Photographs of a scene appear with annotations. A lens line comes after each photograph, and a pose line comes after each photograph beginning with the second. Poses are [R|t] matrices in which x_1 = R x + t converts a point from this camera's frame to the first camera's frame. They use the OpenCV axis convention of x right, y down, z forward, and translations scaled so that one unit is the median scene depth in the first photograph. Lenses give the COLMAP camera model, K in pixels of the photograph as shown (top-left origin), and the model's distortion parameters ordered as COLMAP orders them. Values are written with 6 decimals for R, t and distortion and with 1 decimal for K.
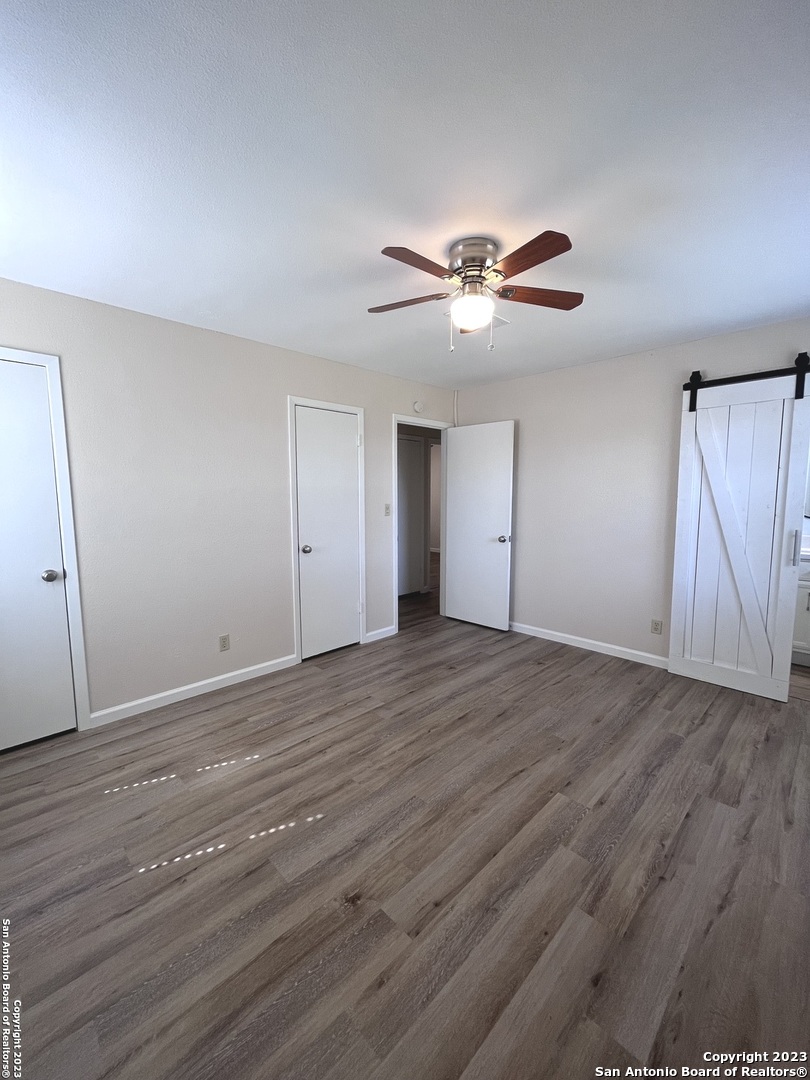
lens RADIAL K [[437.3, 0, 402.8], [0, 437.3, 537.4], [0, 0, 1]] dist [-0.004708, 0.000639]
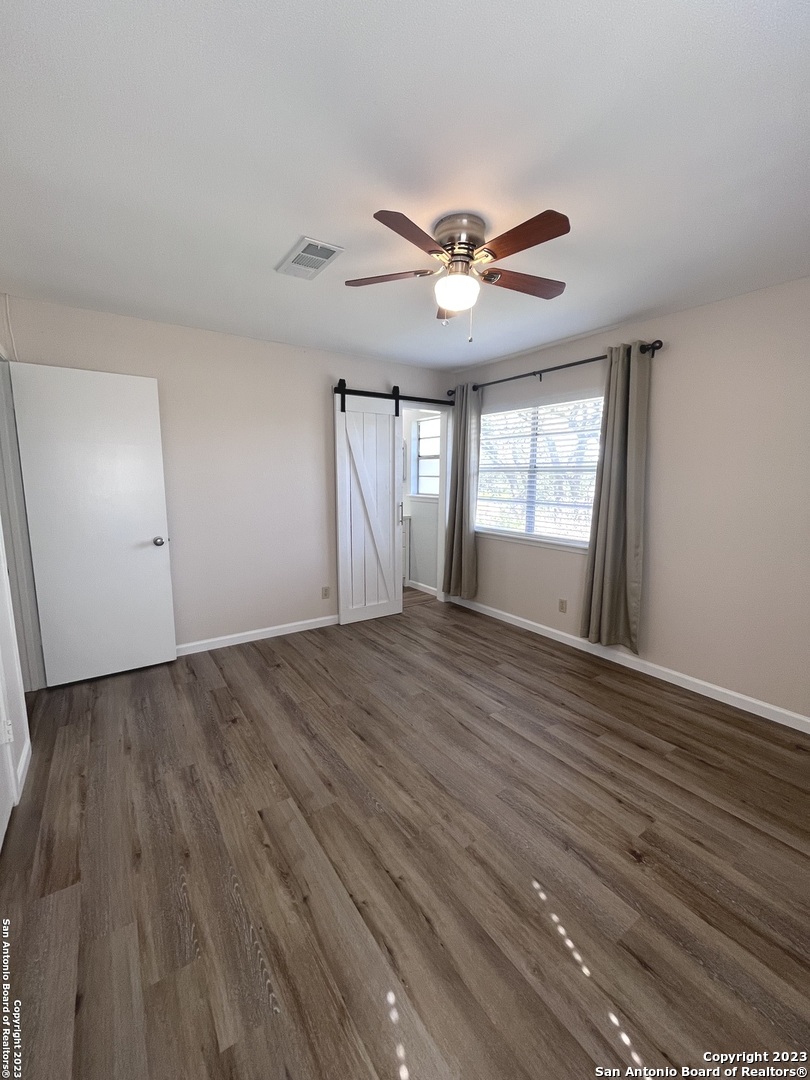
lens RADIAL K [[437.3, 0, 402.8], [0, 437.3, 537.4], [0, 0, 1]] dist [-0.004708, 0.000639]
pose [[0.177046, -0.138840, 0.974360, -0.768496], [0.095352, 0.987762, 0.123424, -0.101237], [-0.979573, 0.071056, 0.188118, 0.858197]]
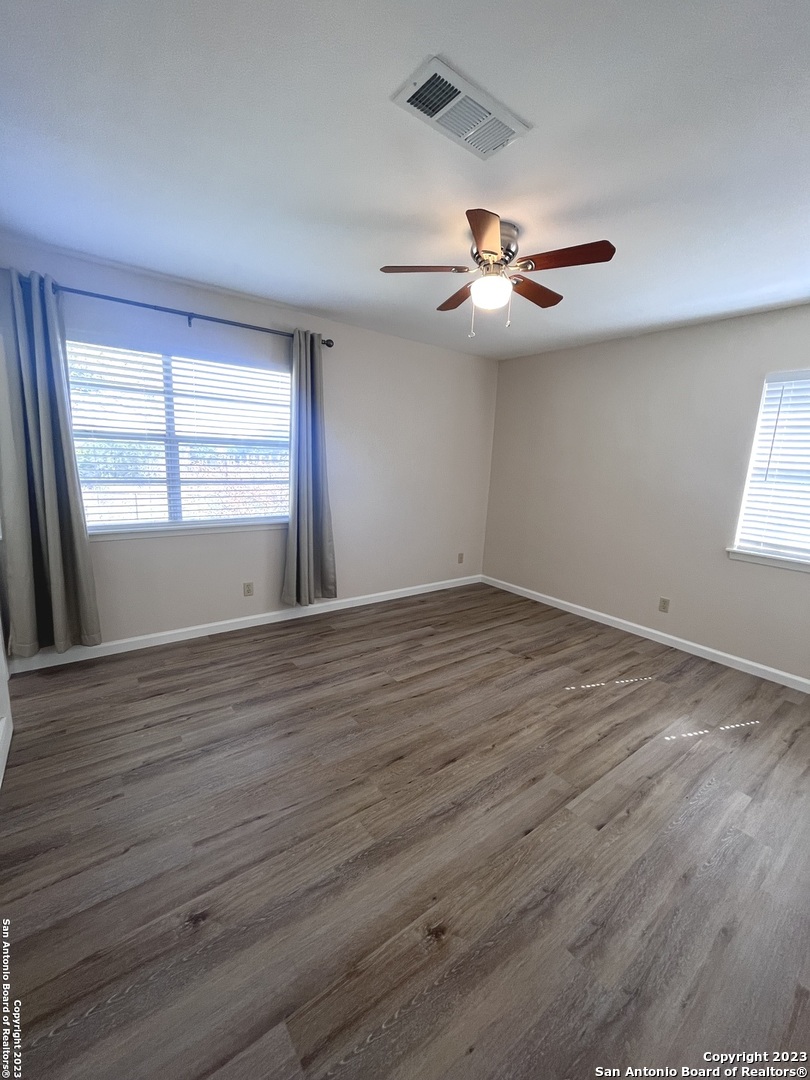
lens RADIAL K [[437.3, 0, 402.8], [0, 437.3, 537.4], [0, 0, 1]] dist [-0.004708, 0.000639]
pose [[-0.990679, -0.064388, 0.120040, 0.179690], [-0.028129, 0.958939, 0.282214, -0.212316], [-0.133282, 0.276206, -0.951812, 1.932053]]
